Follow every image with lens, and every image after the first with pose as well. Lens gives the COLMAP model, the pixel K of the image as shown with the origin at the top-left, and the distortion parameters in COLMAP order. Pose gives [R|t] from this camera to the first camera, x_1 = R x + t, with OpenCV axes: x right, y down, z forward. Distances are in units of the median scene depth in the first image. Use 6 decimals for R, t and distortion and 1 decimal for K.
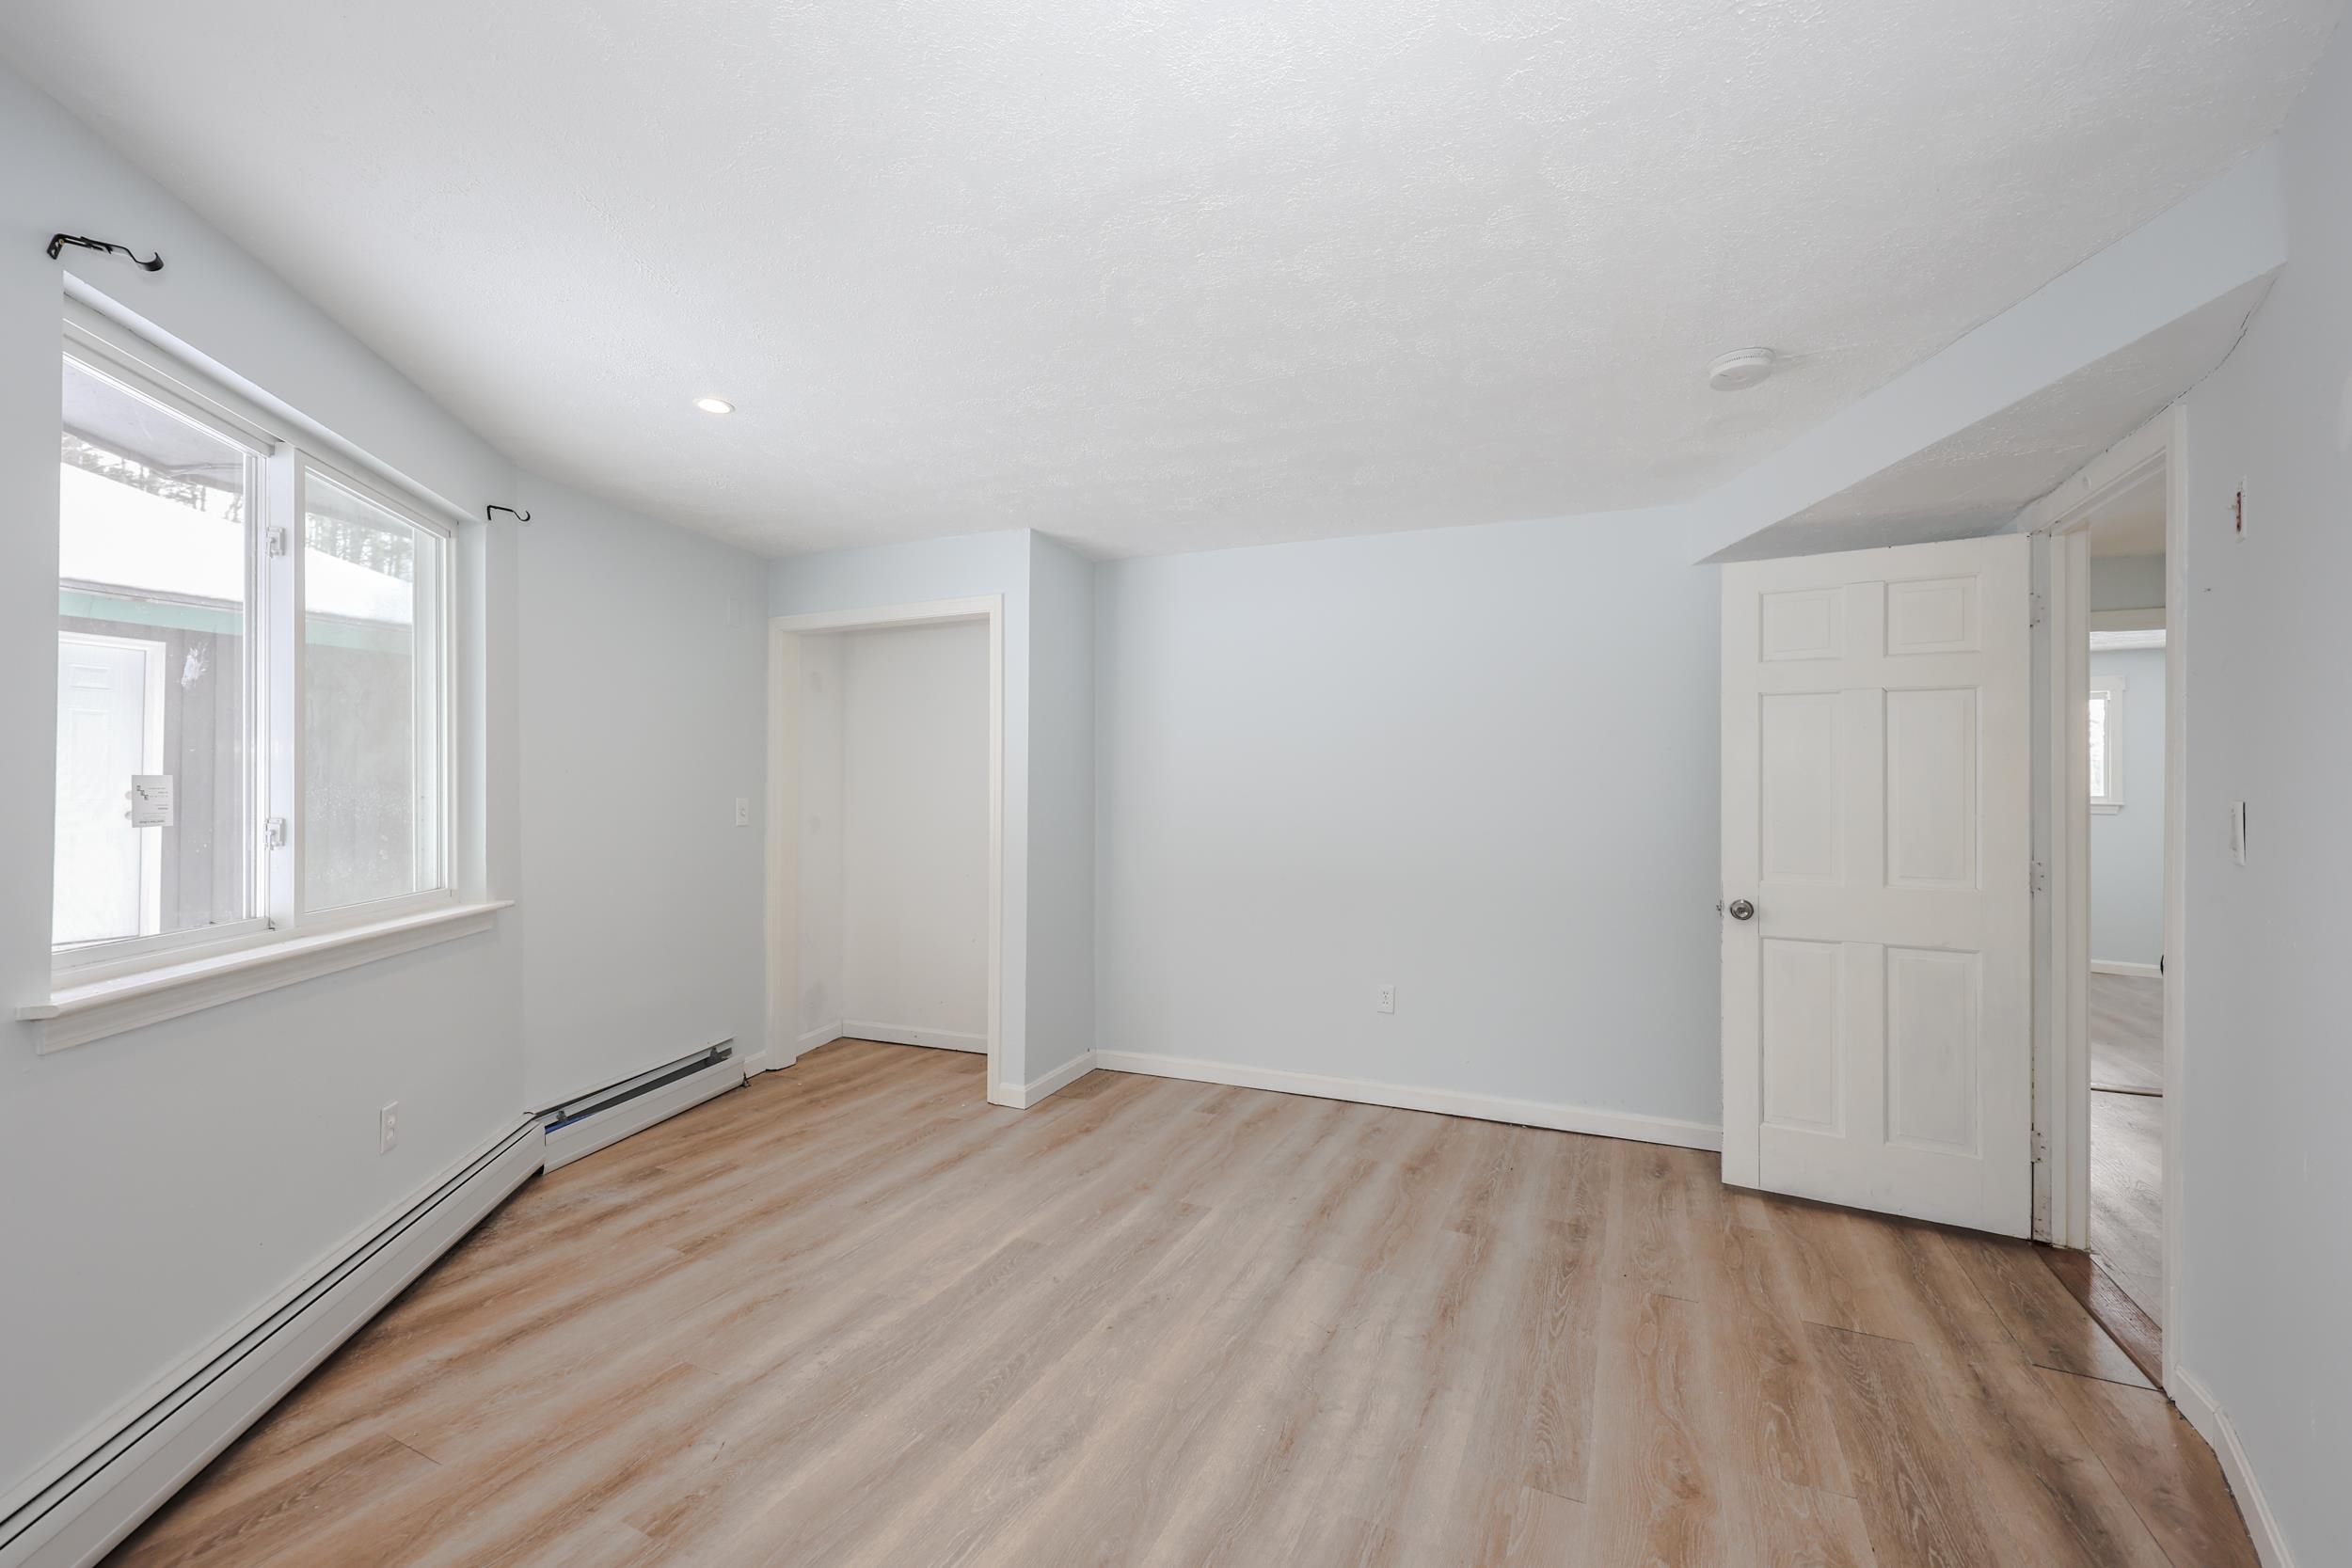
lens RADIAL K [[952.9, 0, 1177.5], [0, 952.9, 793.0], [0, 0, 1]] dist [0.003227, 0.000064]
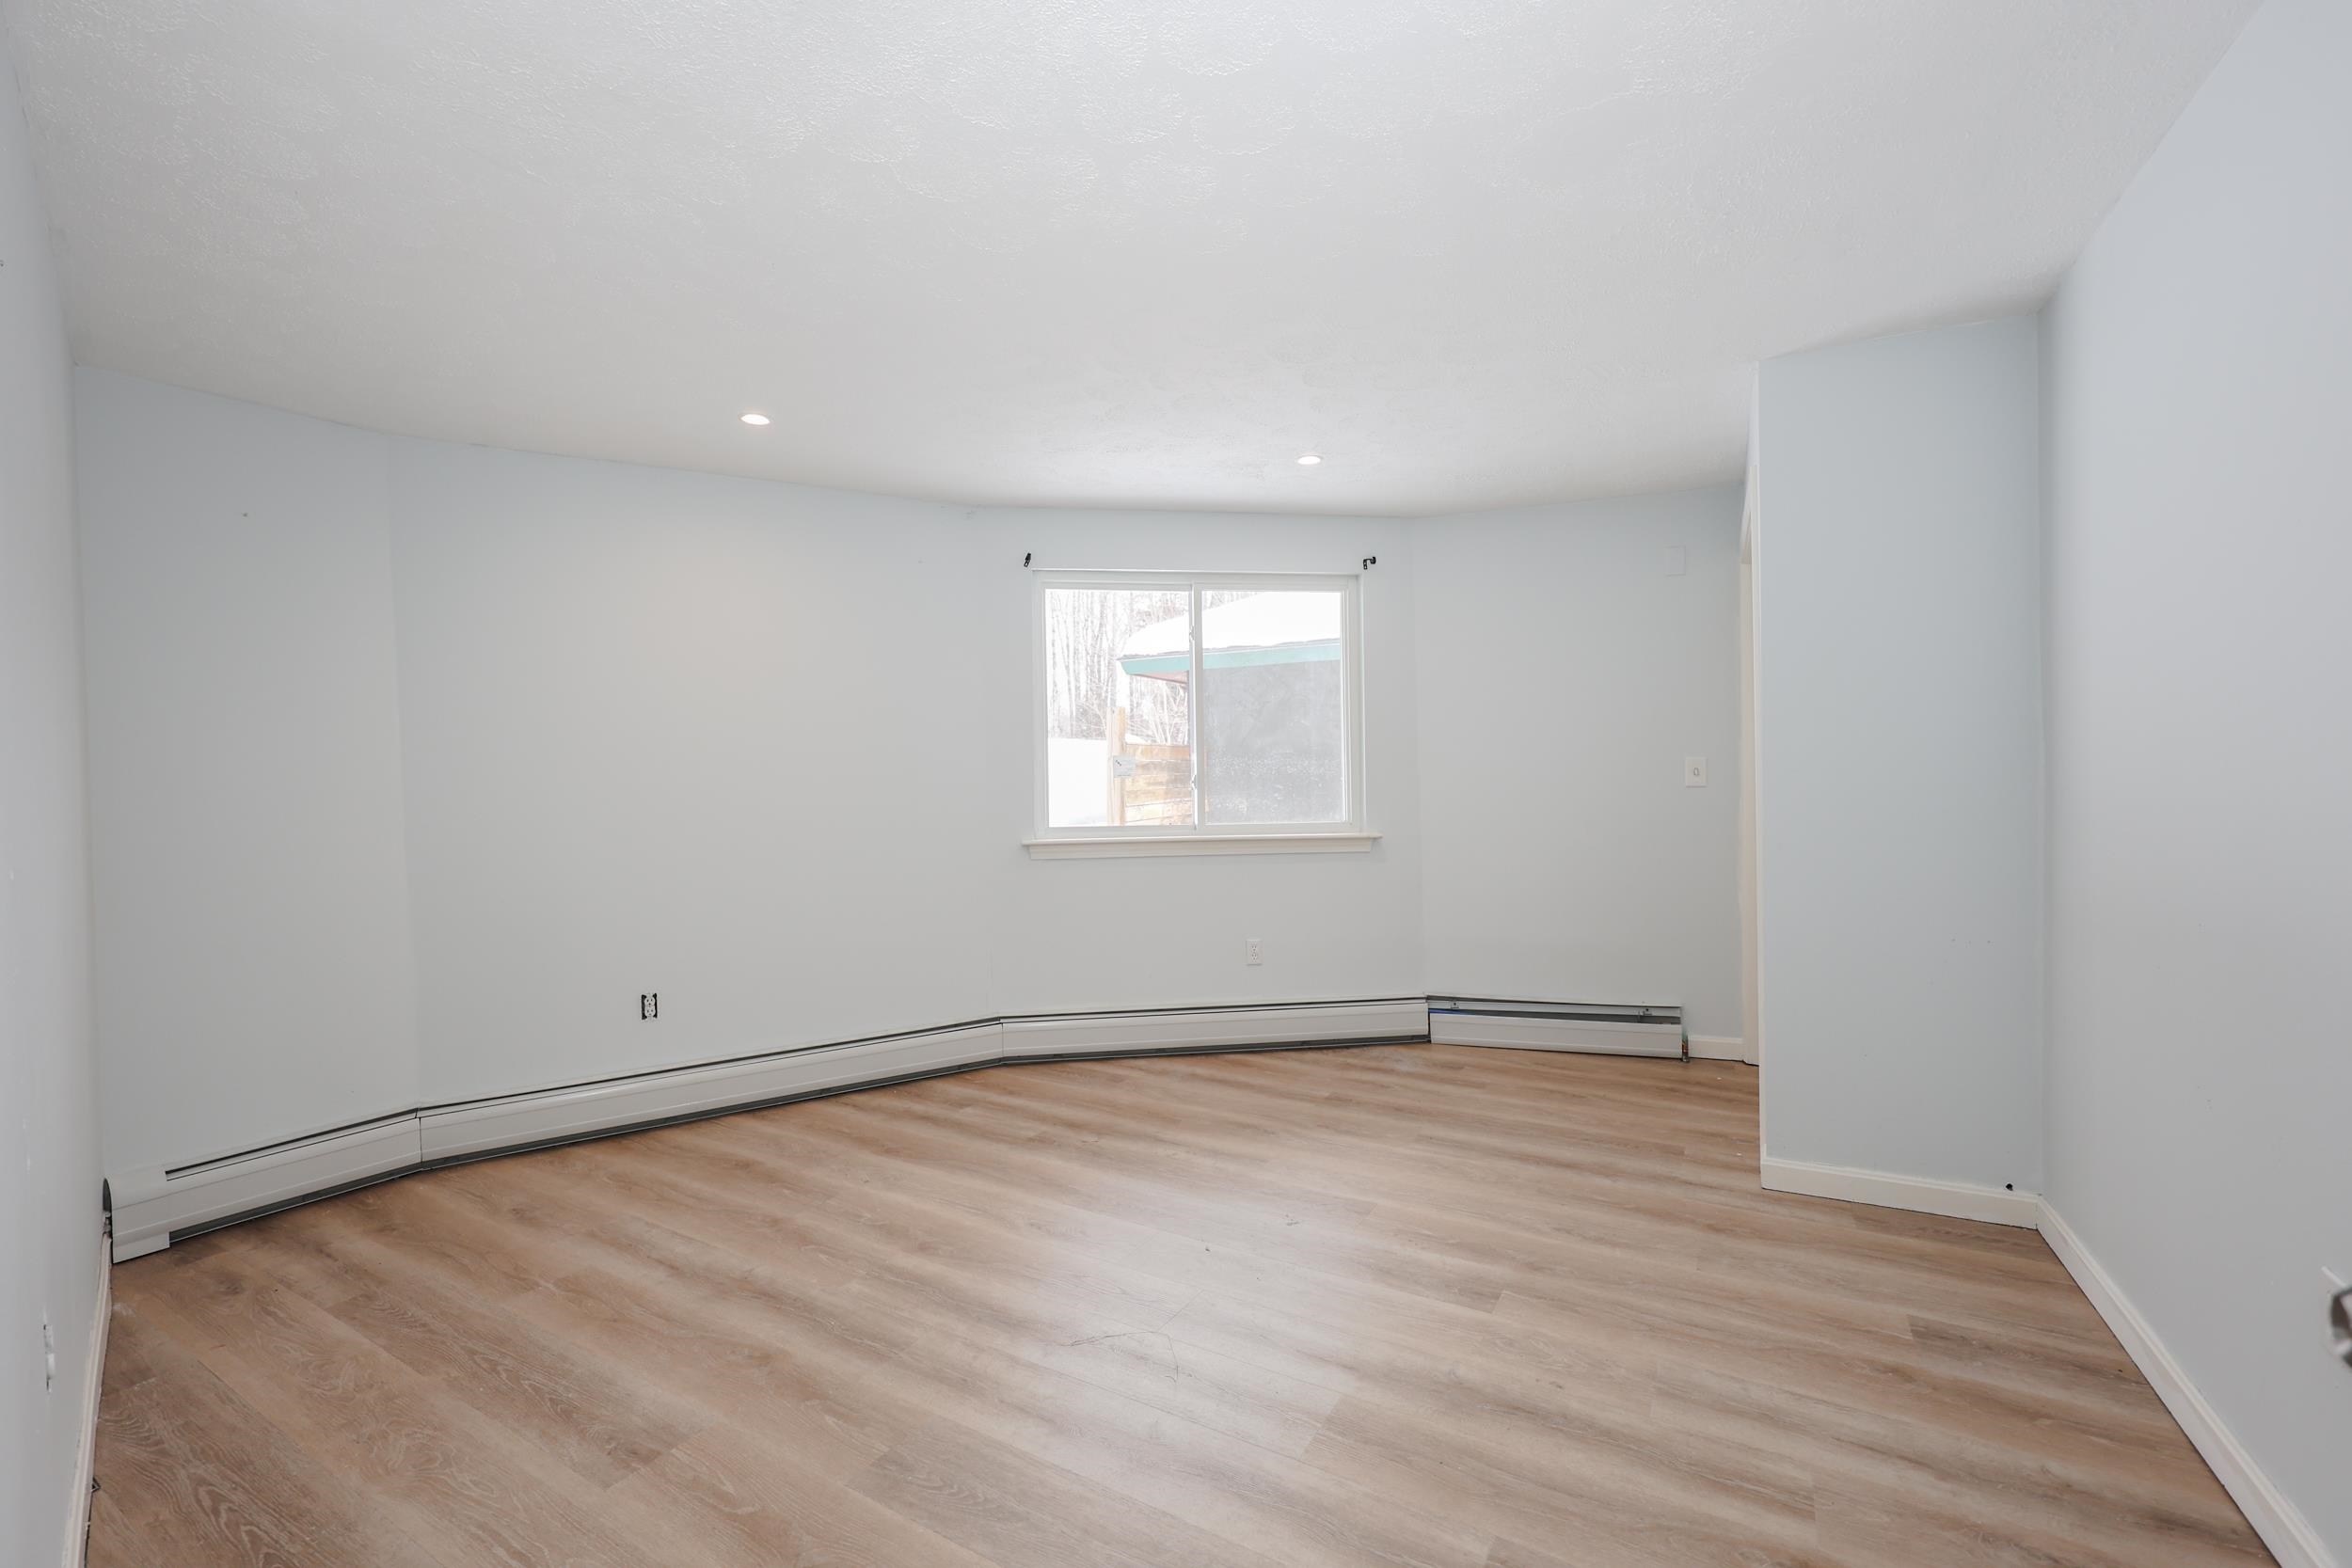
lens RADIAL K [[978.2, 0, 1172.2], [0, 978.2, 787.0], [0, 0, 1]] dist [0.002290, -0.000049]
pose [[-0.072496, 0.014951, -0.997257, 0.973069], [0.013892, 0.999806, 0.013979, 0.023291], [0.997272, -0.012841, -0.072689, 0.997340]]
